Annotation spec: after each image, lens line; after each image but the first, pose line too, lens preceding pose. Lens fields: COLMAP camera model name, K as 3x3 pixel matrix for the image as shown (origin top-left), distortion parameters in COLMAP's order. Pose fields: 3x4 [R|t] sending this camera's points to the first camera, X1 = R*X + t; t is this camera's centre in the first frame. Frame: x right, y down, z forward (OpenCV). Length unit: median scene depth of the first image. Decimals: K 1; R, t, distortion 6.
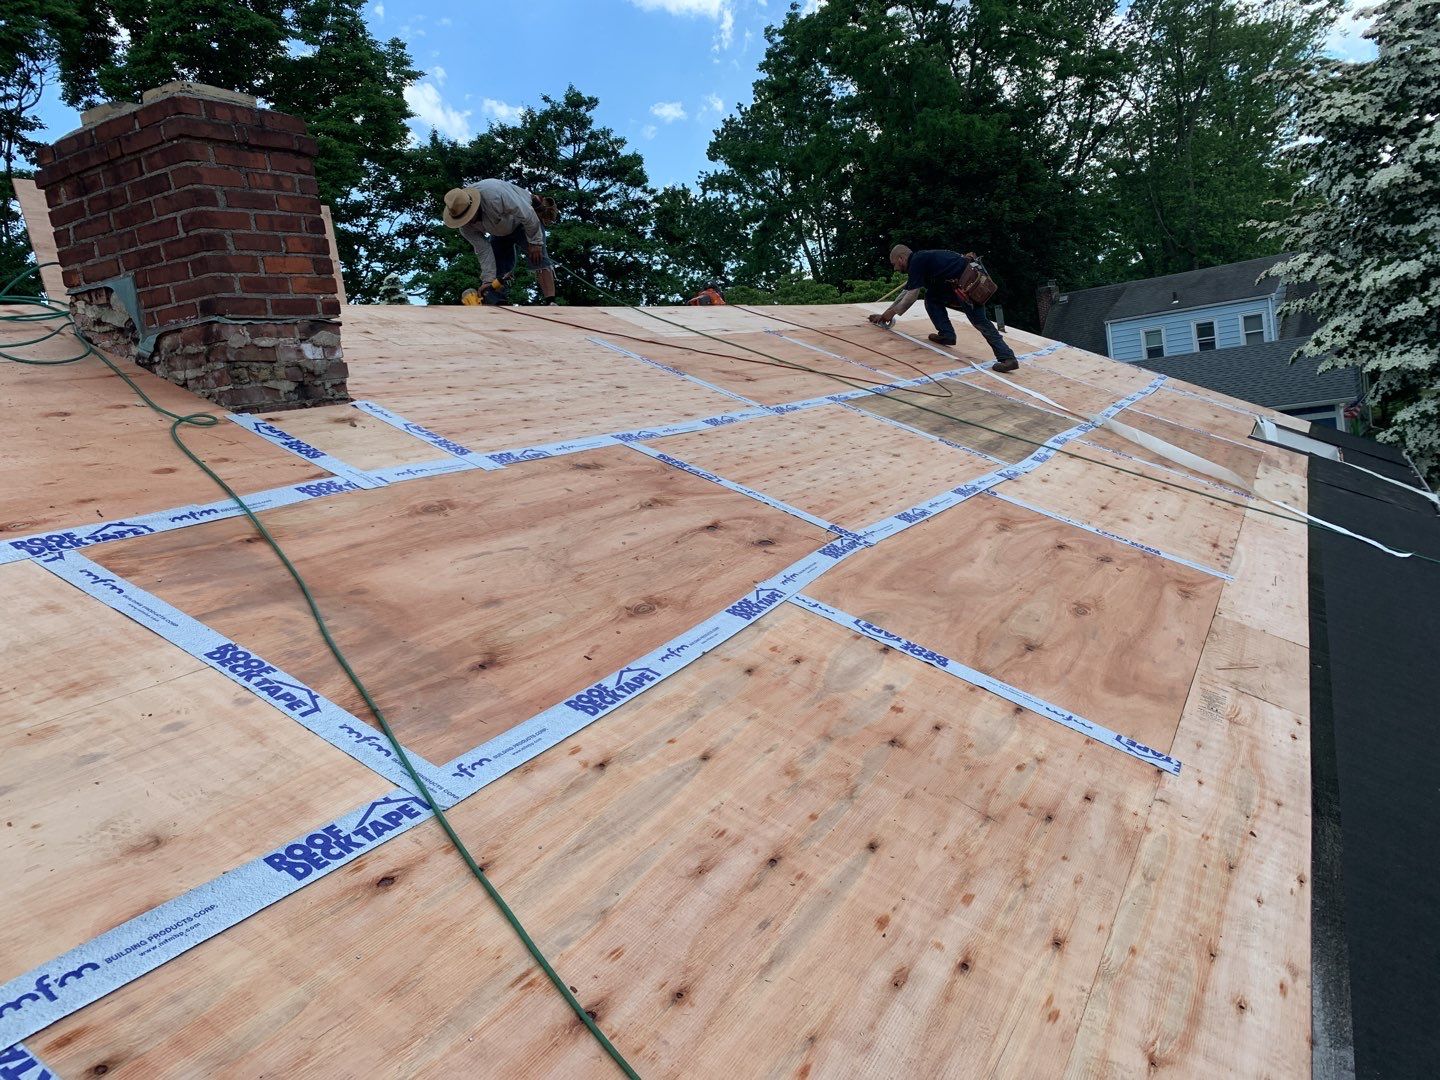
lens RADIAL K [[1098.1, 0, 719.3], [0, 1098.1, 525.0], [0, 0, 1]] dist [0.039937, -0.039905]
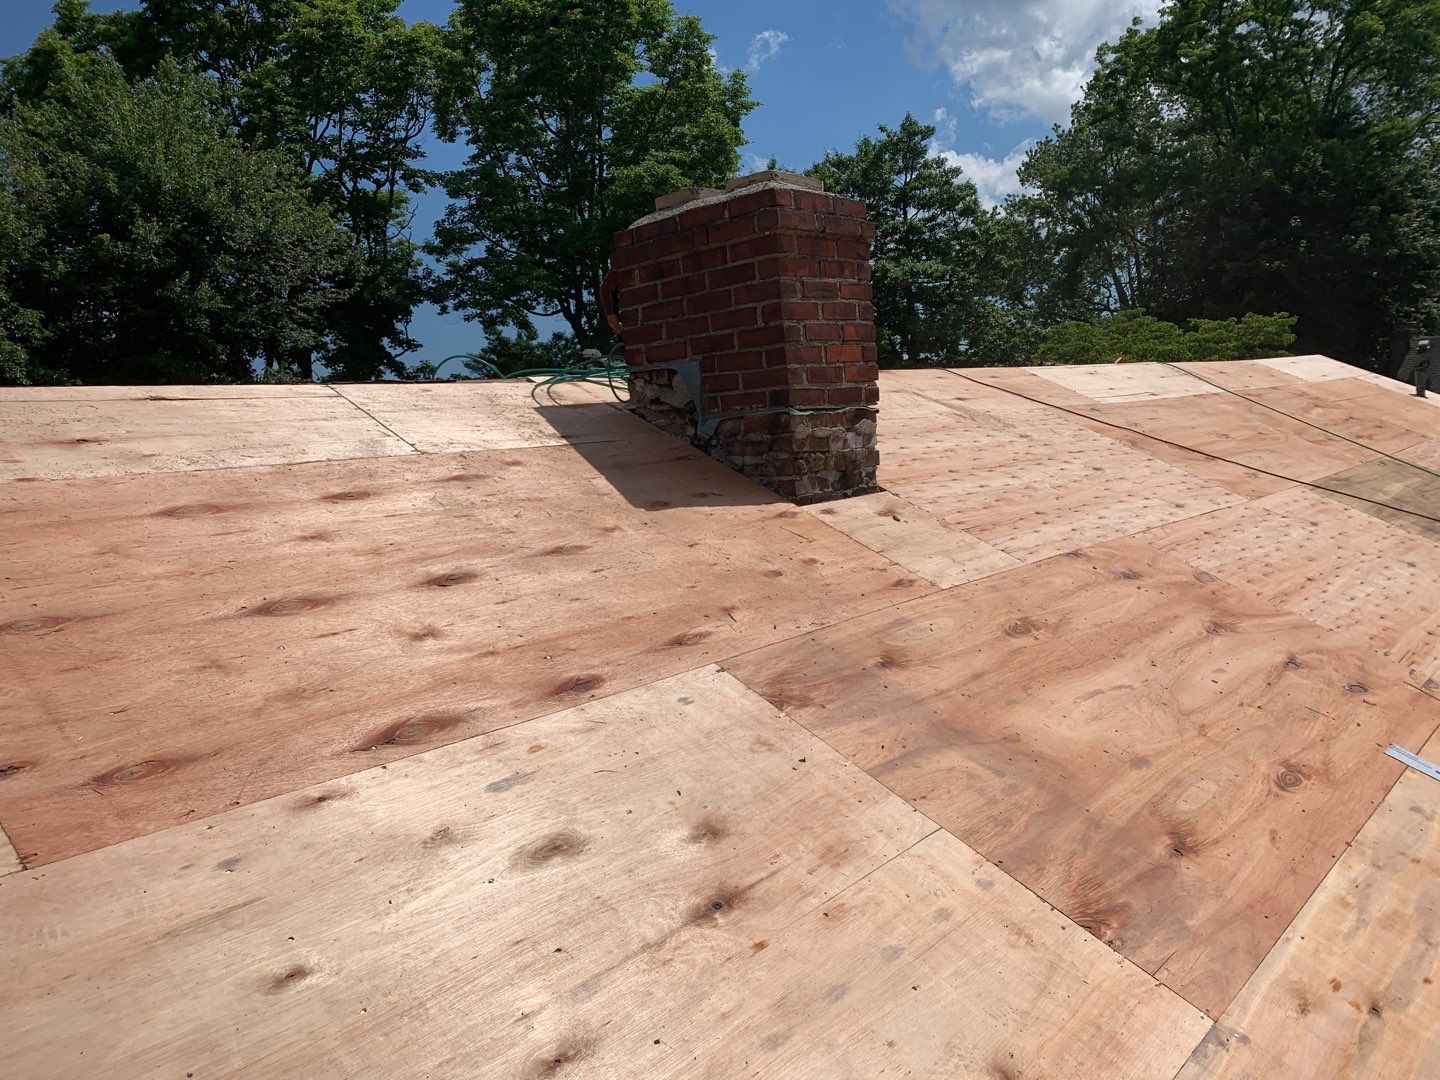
lens RADIAL K [[1098.1, 0, 743.2], [0, 1098.1, 541.0], [0, 0, 1]] dist [0.039937, -0.039905]
pose [[0.971633, 0.080479, -0.222377, -0.158183], [-0.081608, 0.996656, 0.004124, -0.041492], [0.221966, 0.014141, 0.974952, 0.014234]]
